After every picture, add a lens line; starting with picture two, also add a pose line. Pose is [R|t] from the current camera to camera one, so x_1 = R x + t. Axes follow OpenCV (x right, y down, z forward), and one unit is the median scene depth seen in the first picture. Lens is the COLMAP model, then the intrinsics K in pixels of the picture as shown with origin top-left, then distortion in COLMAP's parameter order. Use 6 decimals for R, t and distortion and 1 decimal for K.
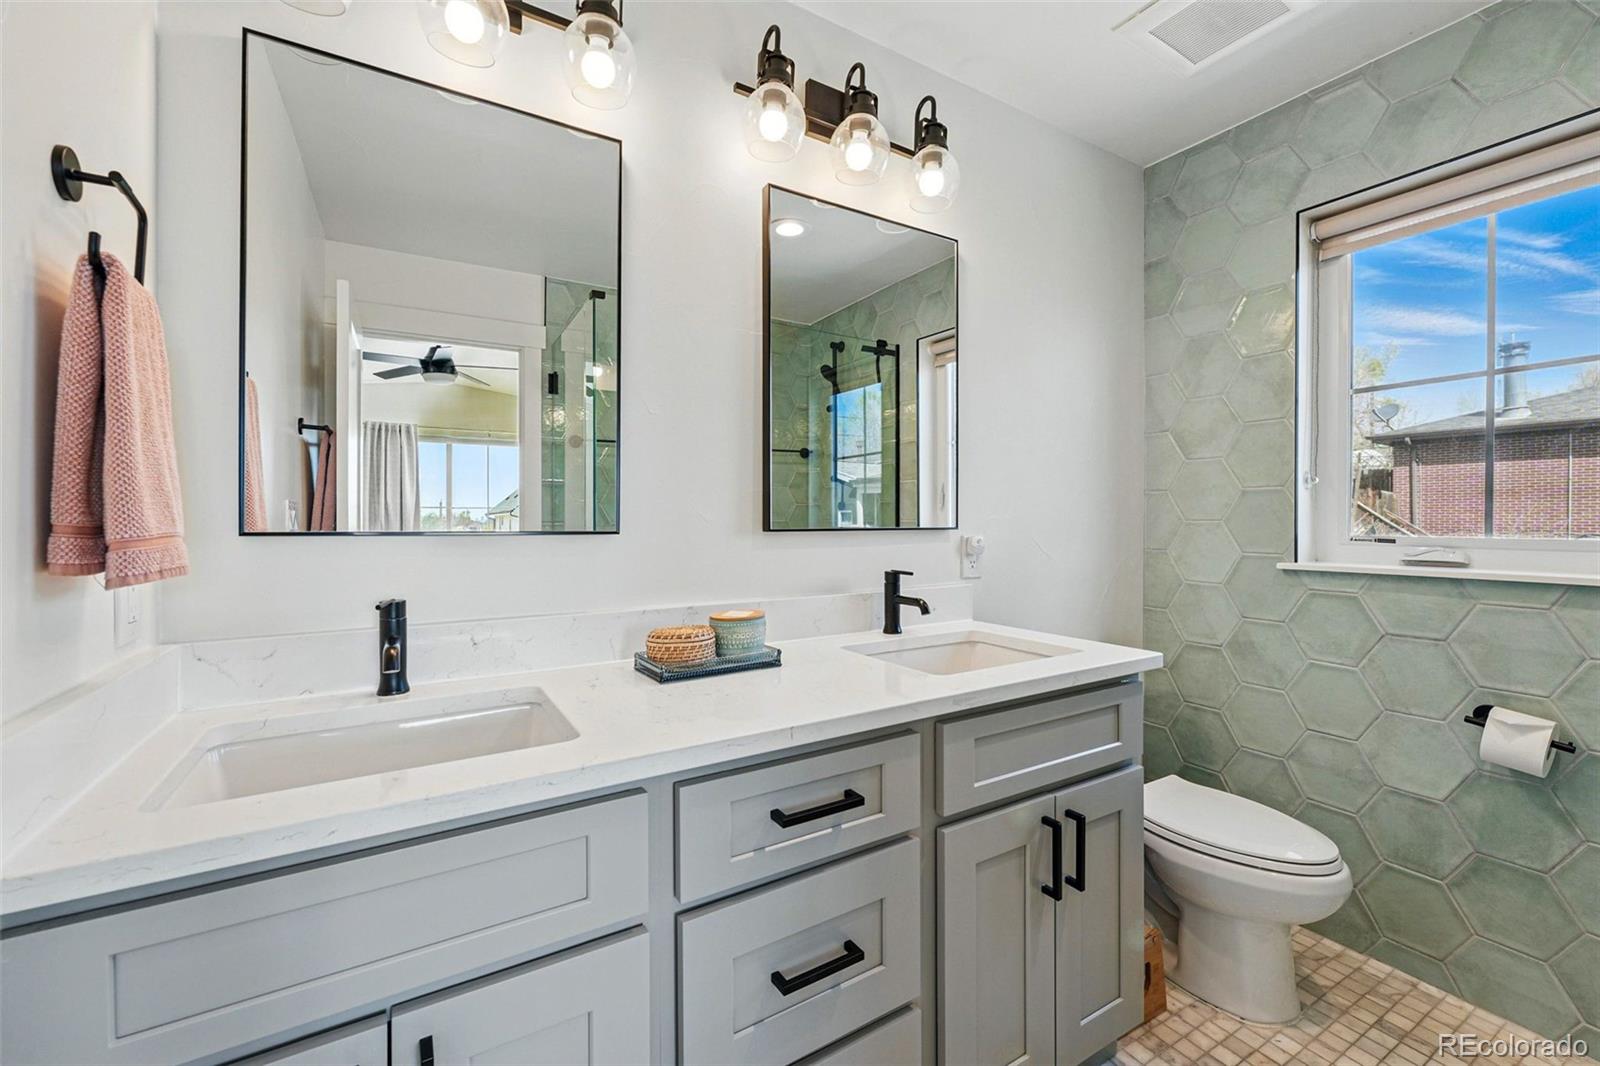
lens RADIAL K [[653.9, 0, 797.7], [0, 653.9, 523.7], [0, 0, 1]] dist [-0.000722, 0.000141]
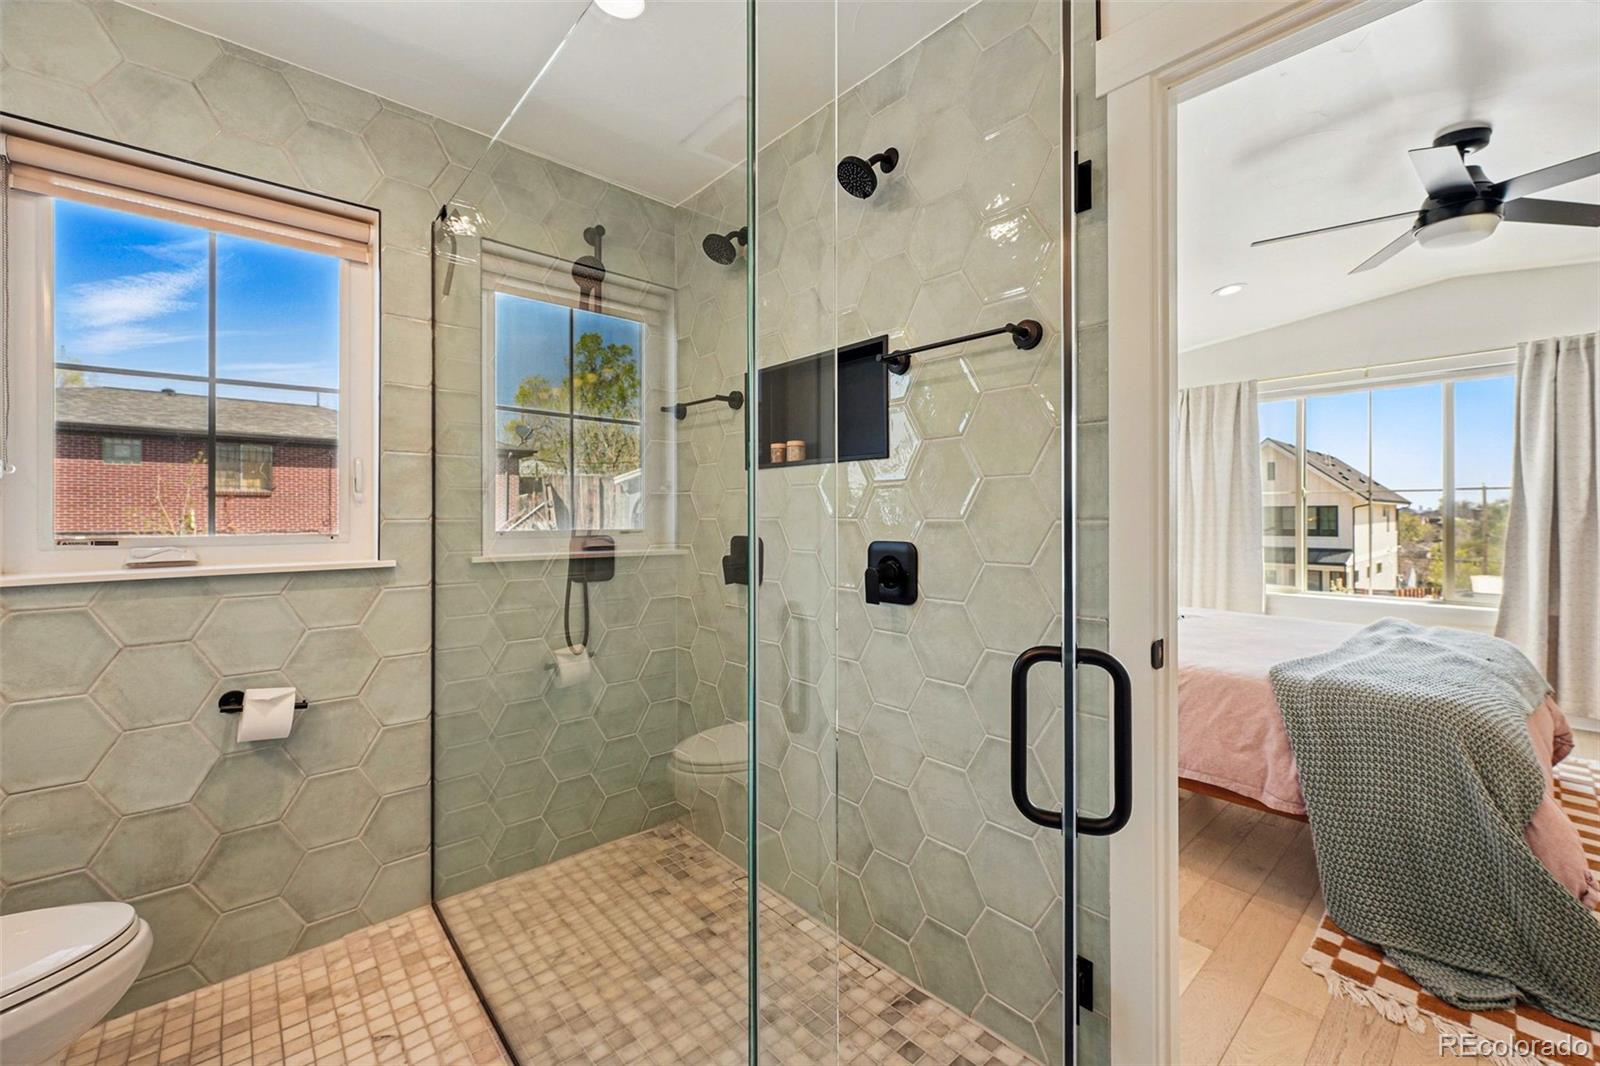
lens RADIAL K [[649.6, 0, 803.5], [0, 649.6, 515.0], [0, 0, 1]] dist [0.000805, 0.000447]
pose [[-0.183324, 0.000549, 0.983052, -0.159186], [0.011694, 0.999930, 0.001622, -0.002577], [-0.982983, 0.011794, -0.183317, 0.257517]]
